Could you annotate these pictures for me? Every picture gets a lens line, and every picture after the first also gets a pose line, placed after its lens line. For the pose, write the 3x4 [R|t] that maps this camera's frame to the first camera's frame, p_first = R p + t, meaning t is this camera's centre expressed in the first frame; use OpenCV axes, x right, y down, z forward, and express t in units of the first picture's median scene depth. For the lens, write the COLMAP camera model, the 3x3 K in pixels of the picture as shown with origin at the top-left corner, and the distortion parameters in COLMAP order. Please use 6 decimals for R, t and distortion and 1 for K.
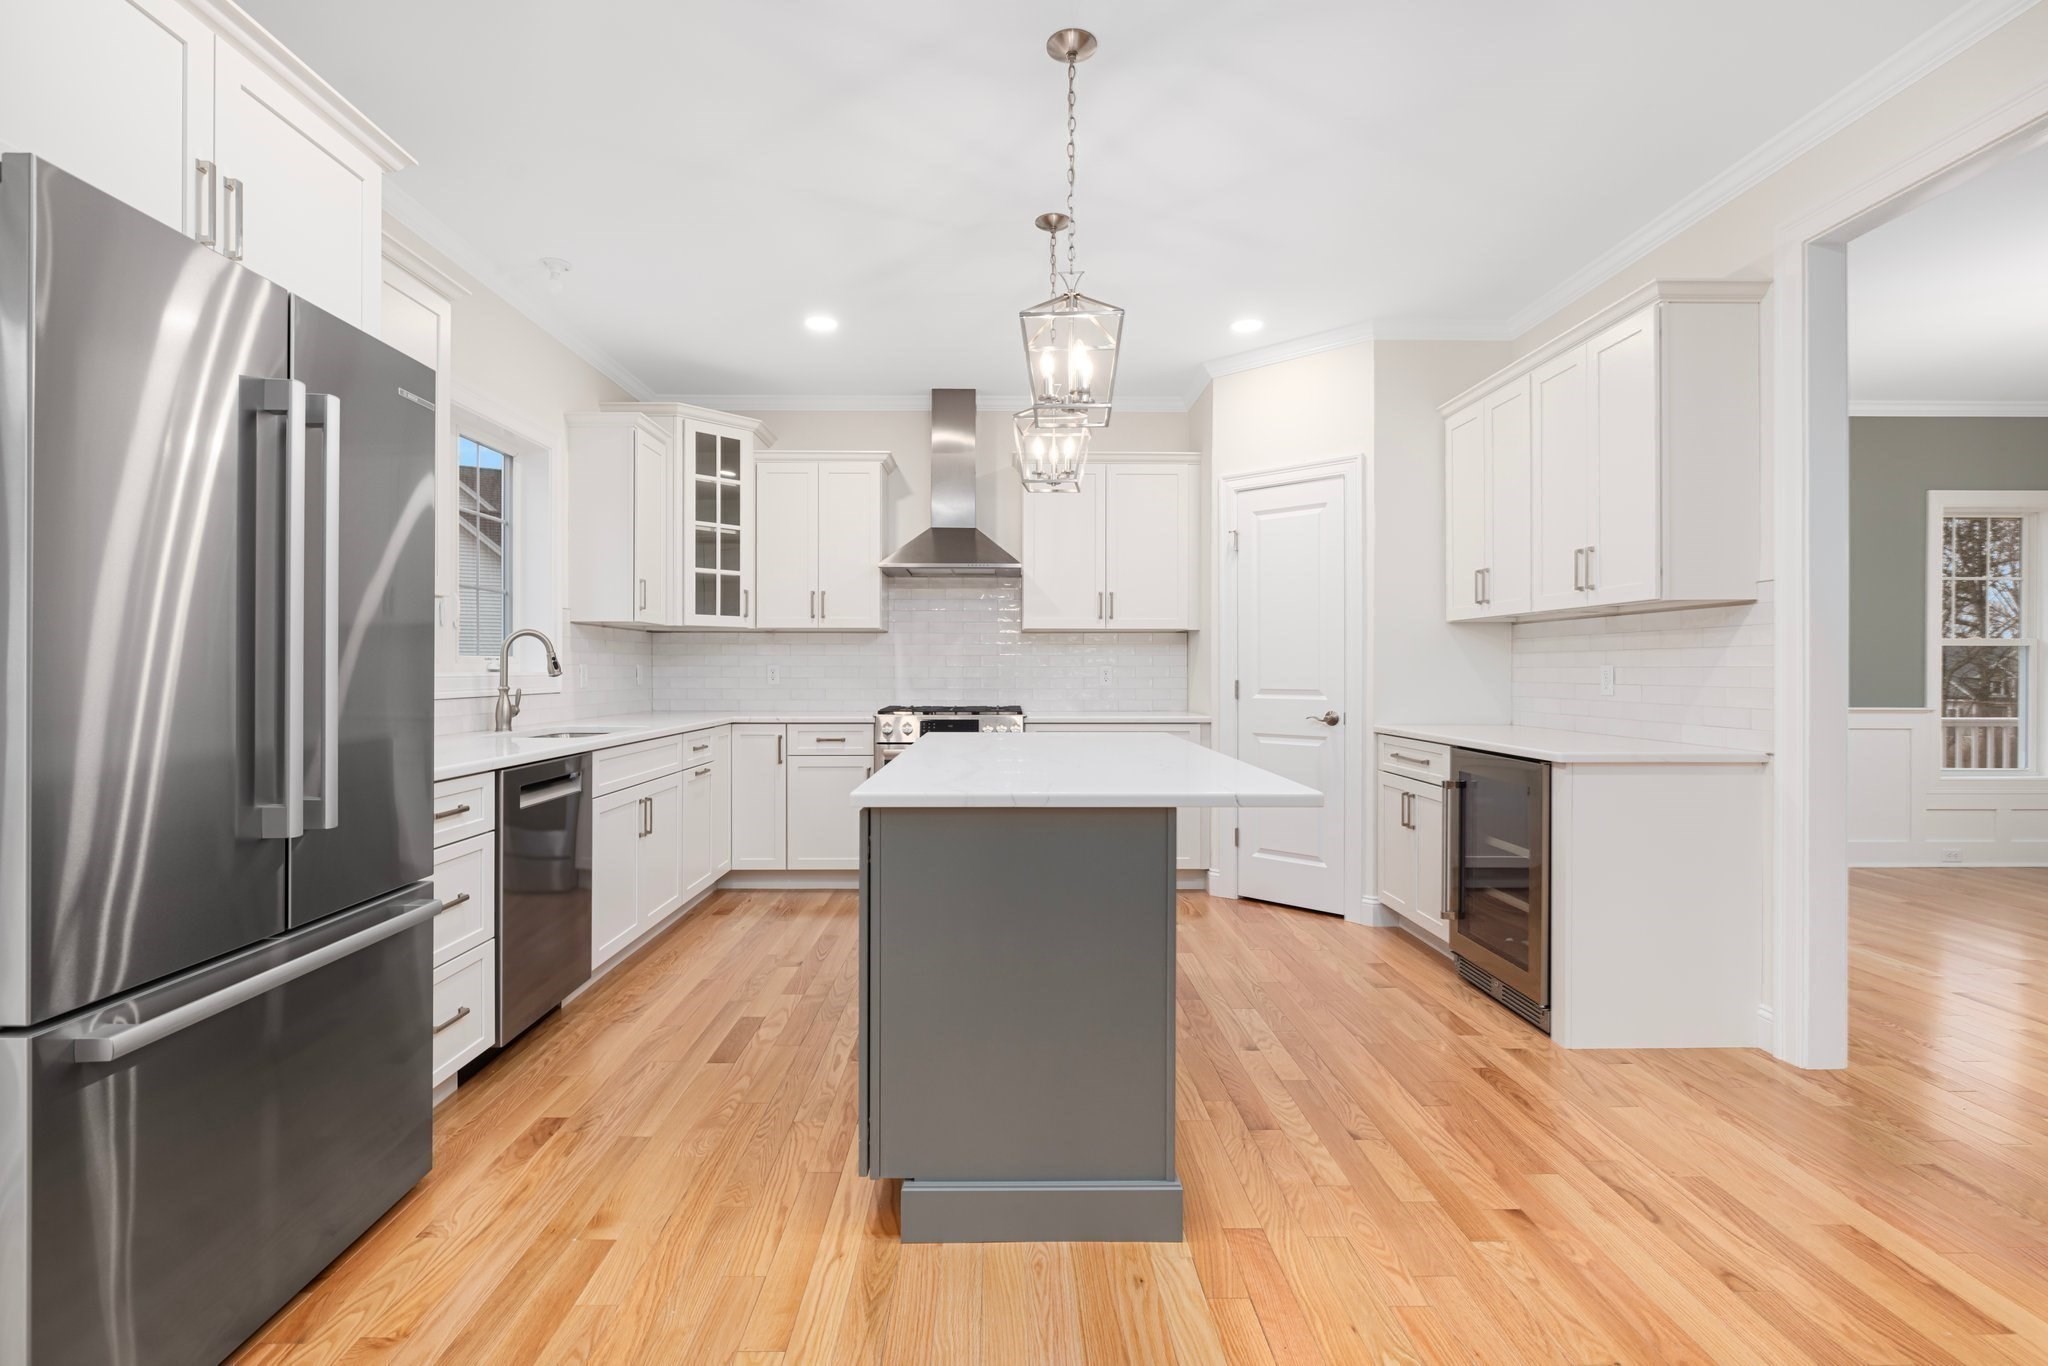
lens RADIAL K [[946.1, 0, 1009.8], [0, 946.1, 674.3], [0, 0, 1]] dist [-0.010427, 0.002209]
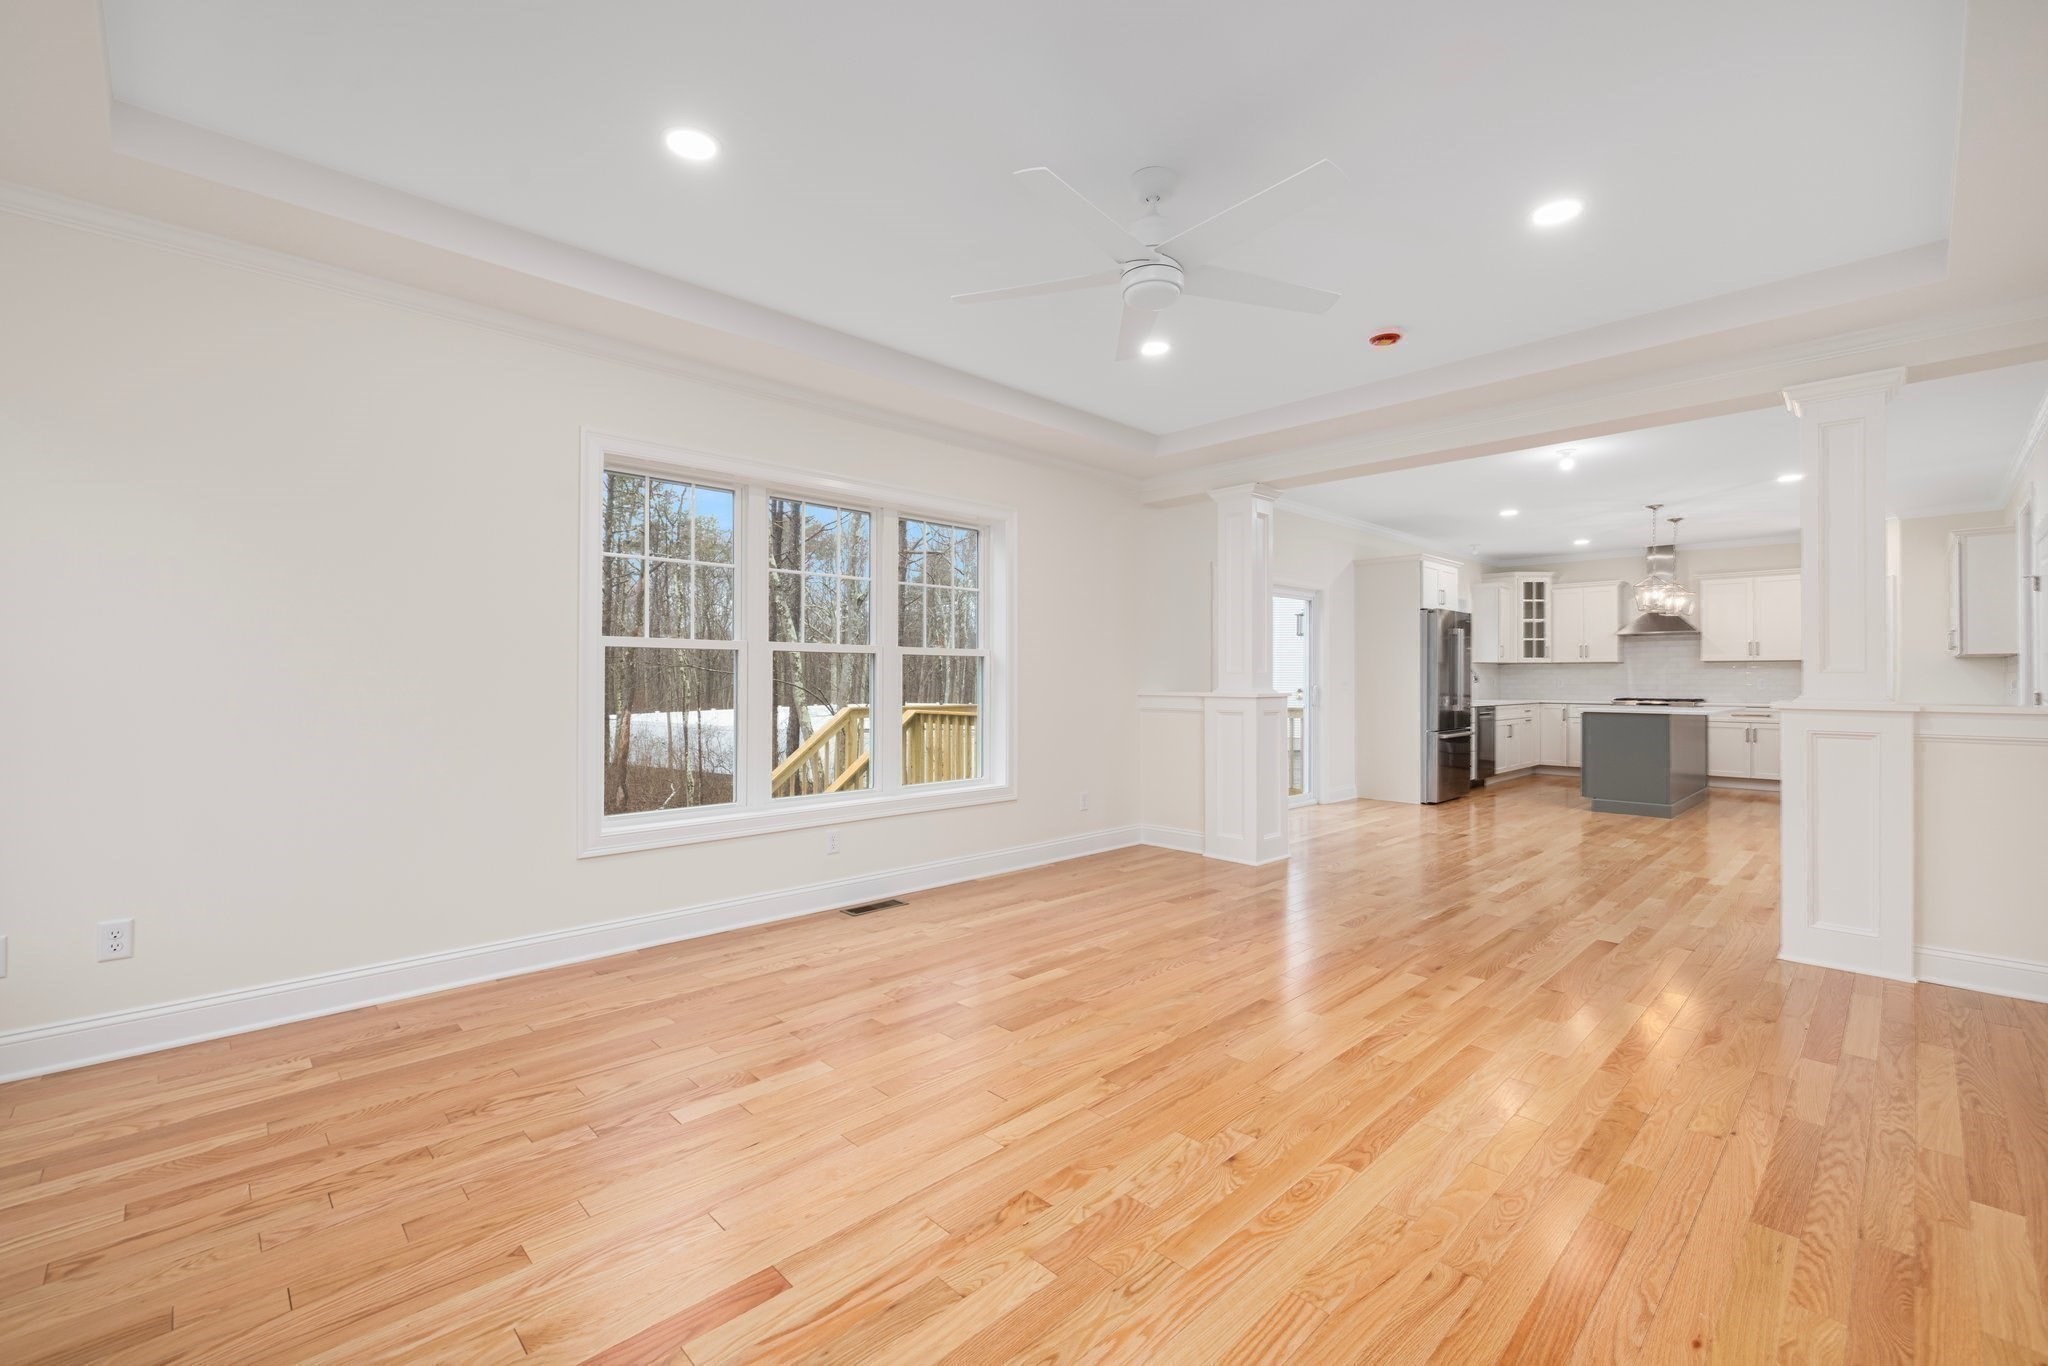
lens RADIAL K [[867.7, 0, 1023.1], [0, 867.7, 669.6], [0, 0, 1]] dist [0.000324, 0.000119]
pose [[0.692692, -0.007817, -0.721191, 0.397964], [-0.004902, 0.999867, -0.015546, 0.007655], [0.721217, 0.014304, 0.692561, -1.531436]]
